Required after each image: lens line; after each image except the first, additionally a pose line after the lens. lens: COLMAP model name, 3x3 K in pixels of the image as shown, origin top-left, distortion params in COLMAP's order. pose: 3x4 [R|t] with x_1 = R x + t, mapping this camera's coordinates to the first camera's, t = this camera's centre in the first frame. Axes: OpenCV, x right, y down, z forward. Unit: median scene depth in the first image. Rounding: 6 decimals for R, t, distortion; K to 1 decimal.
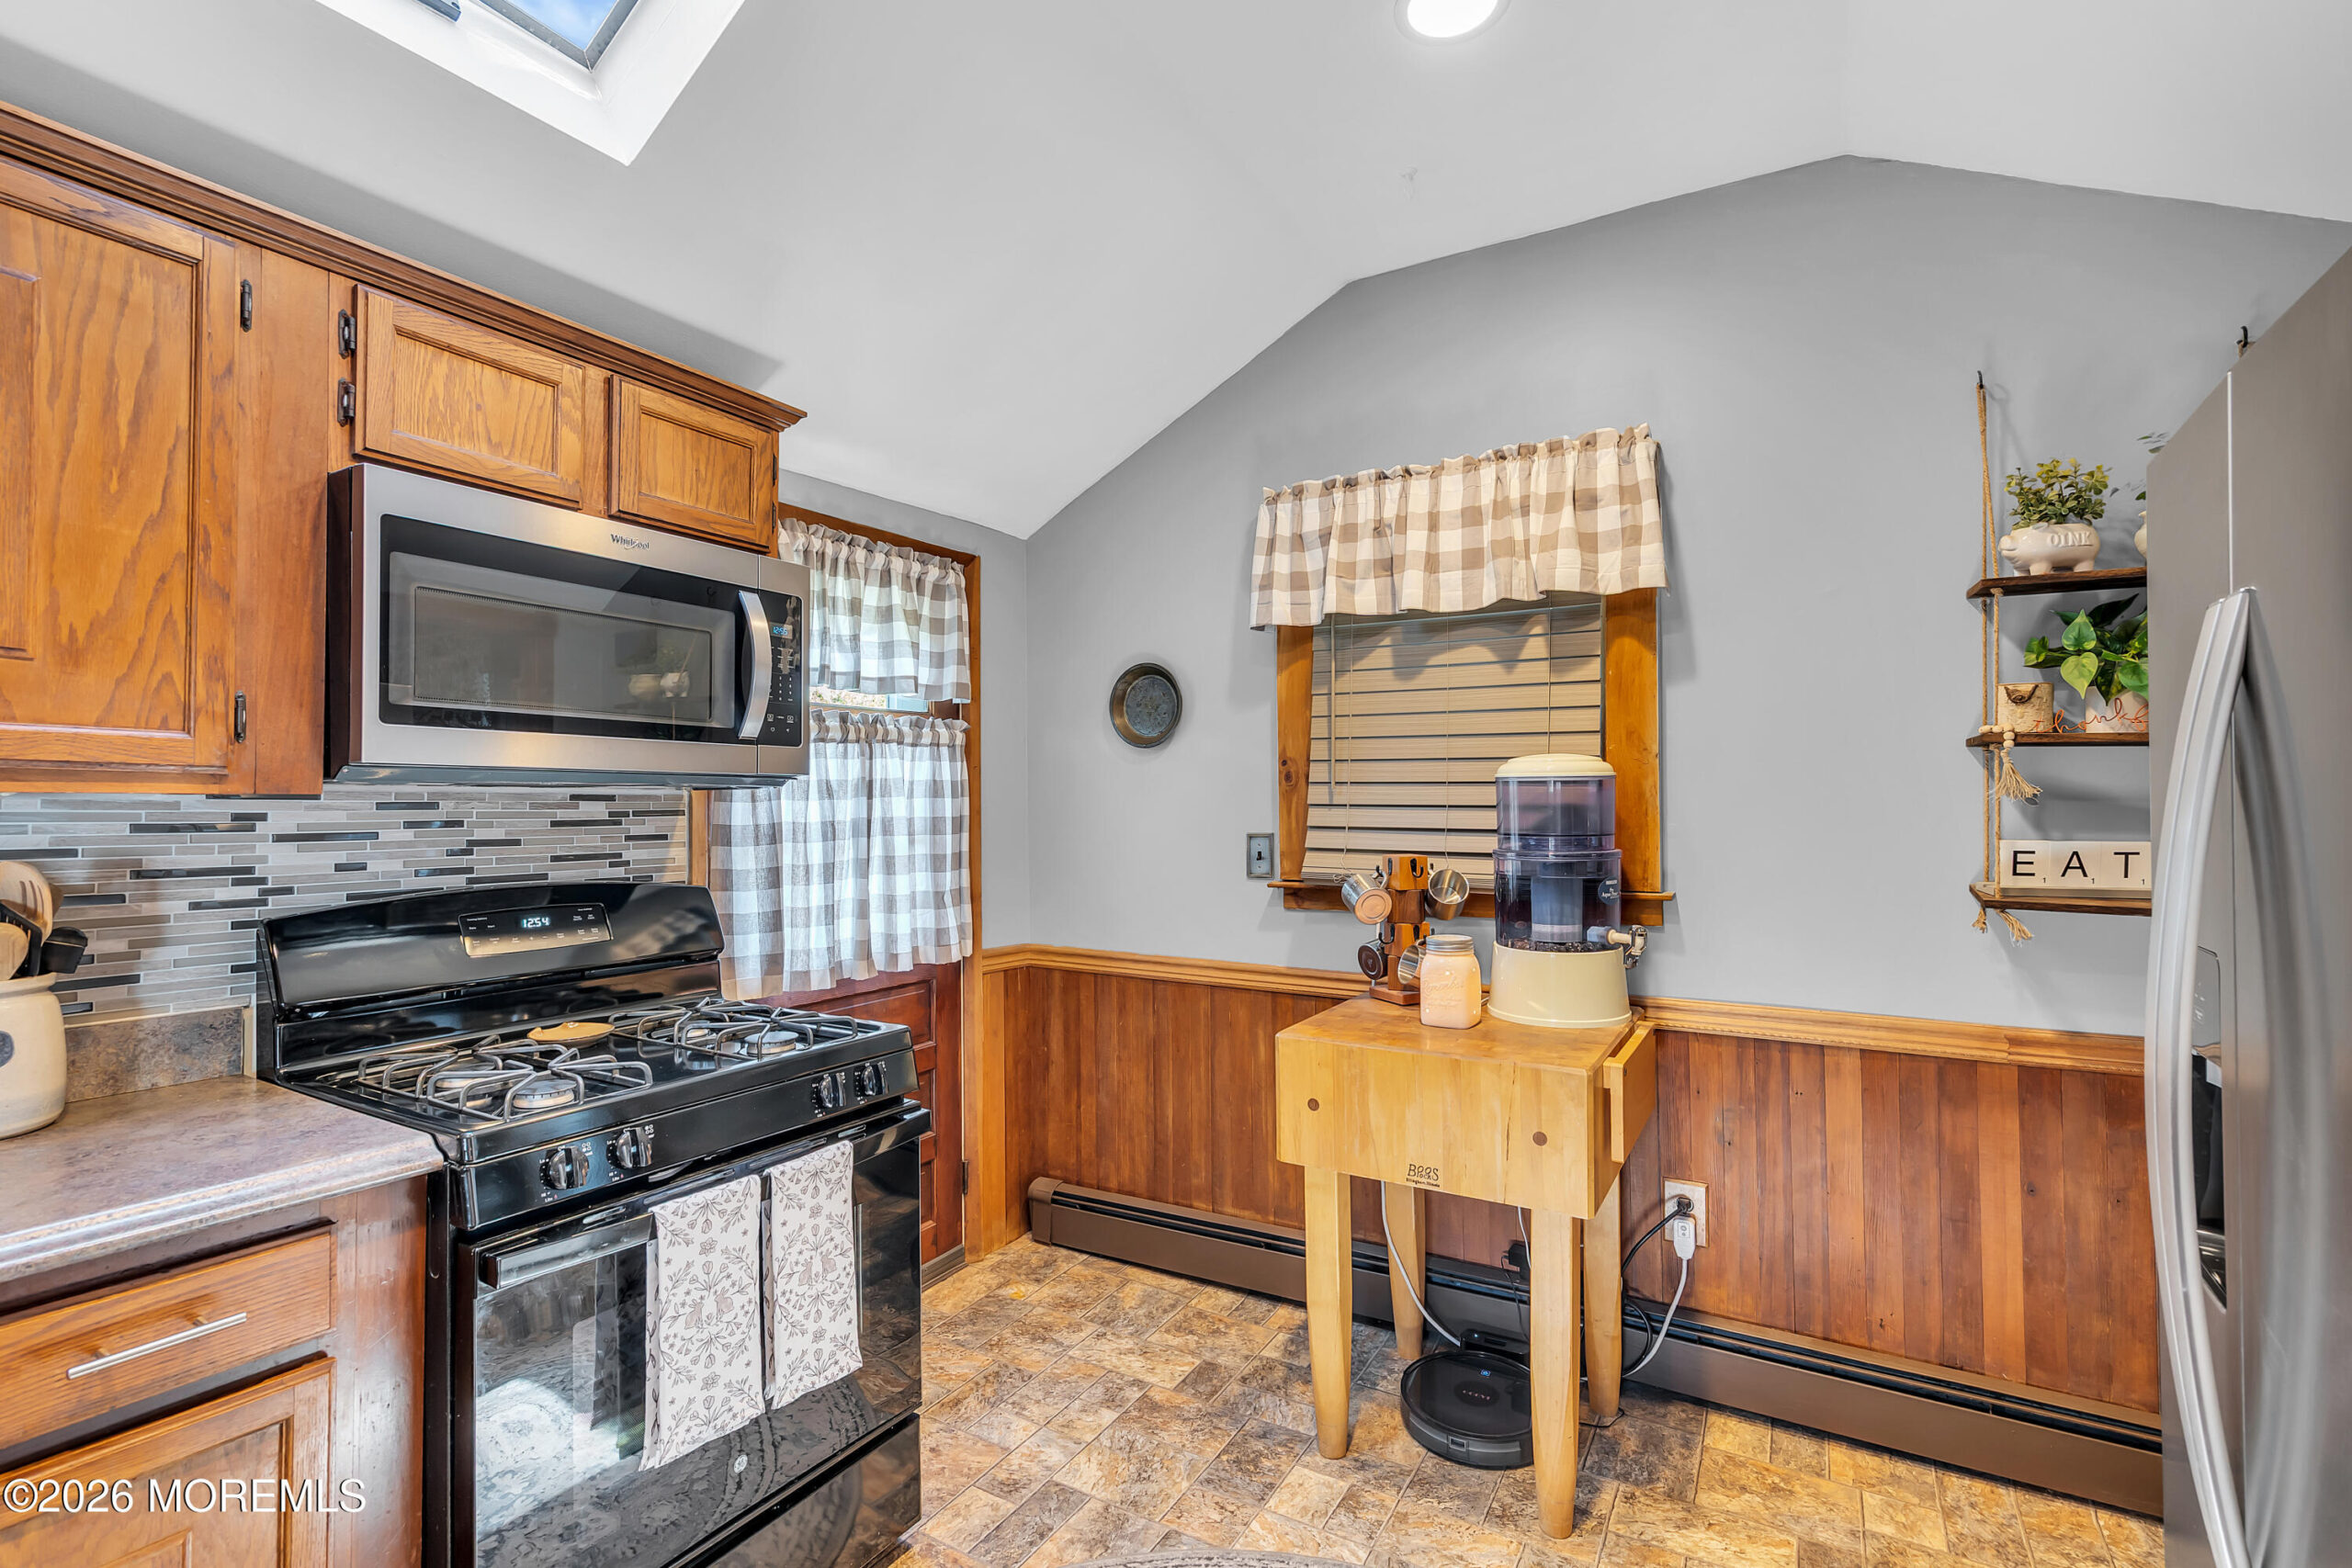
lens RADIAL K [[1080.9, 0, 1166.4], [0, 1080.9, 790.6], [0, 0, 1]] dist [-0.001412, 0.004792]
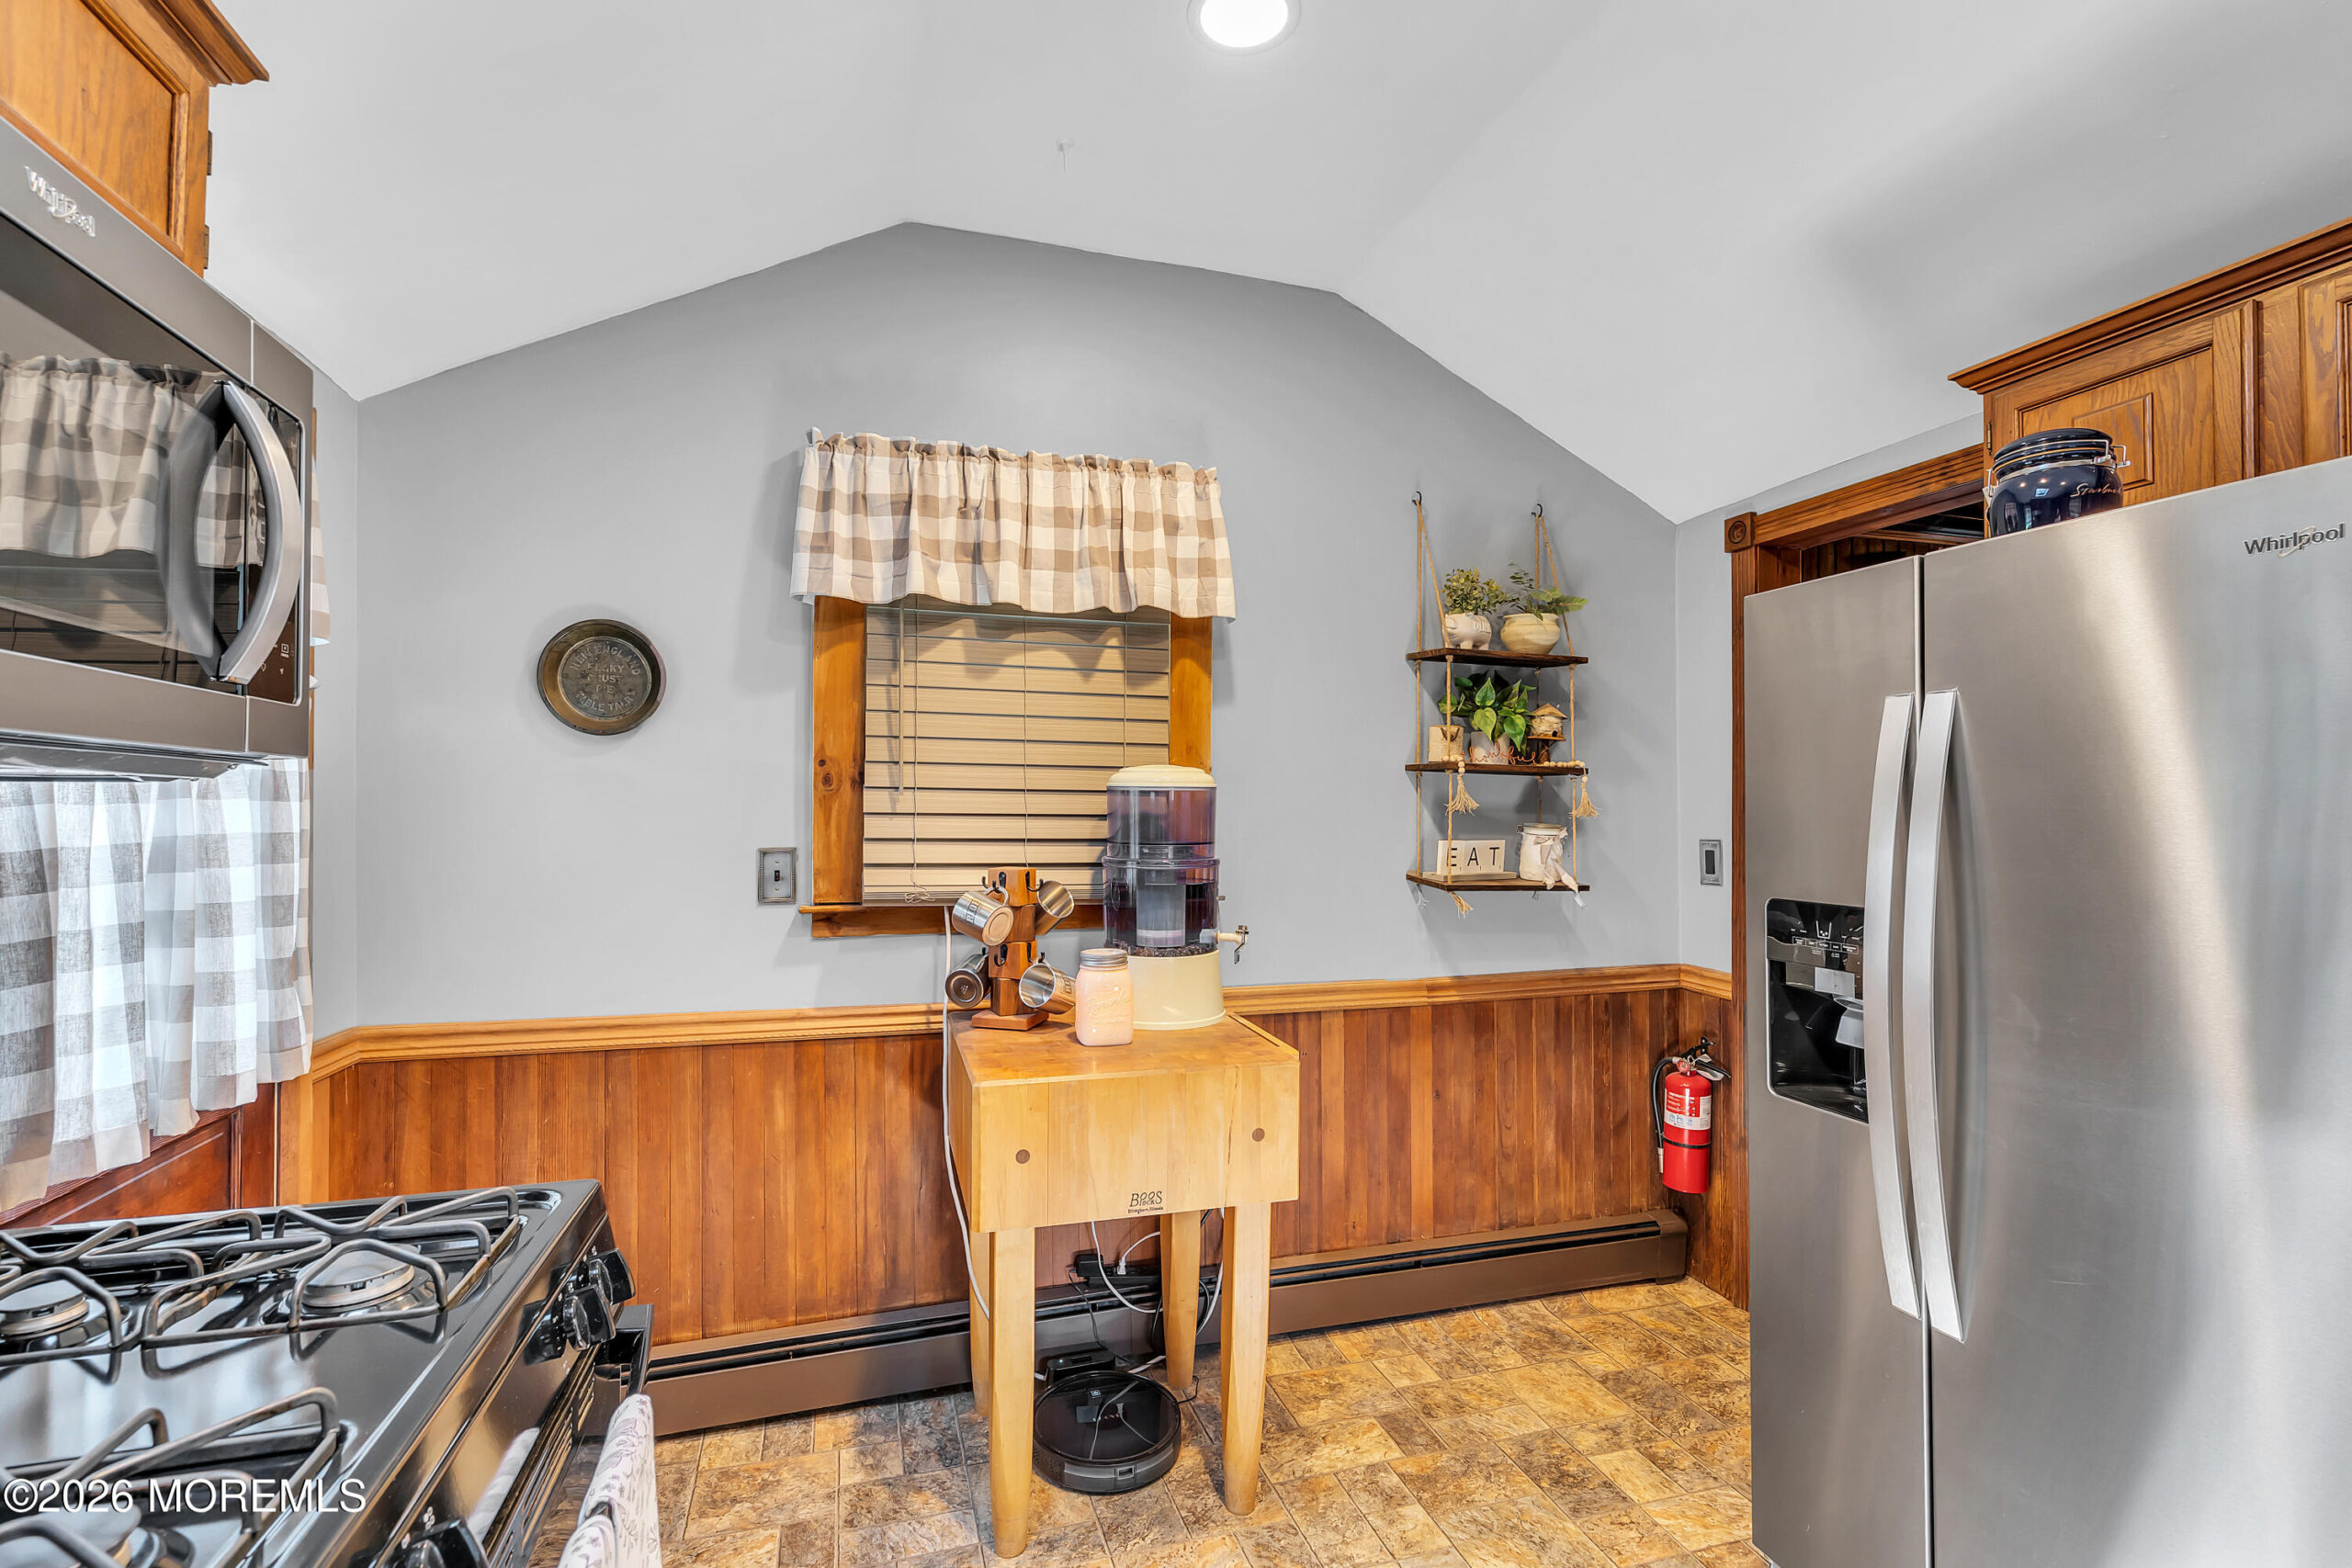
lens RADIAL K [[1080.9, 0, 1173.5], [0, 1080.9, 790.7], [0, 0, 1]] dist [-0.001412, 0.004792]
pose [[0.669952, 0.016488, 0.742221, -0.374657], [-0.012319, 0.999863, -0.011092, 0.002124], [-0.742302, -0.001713, 0.670063, 0.276189]]
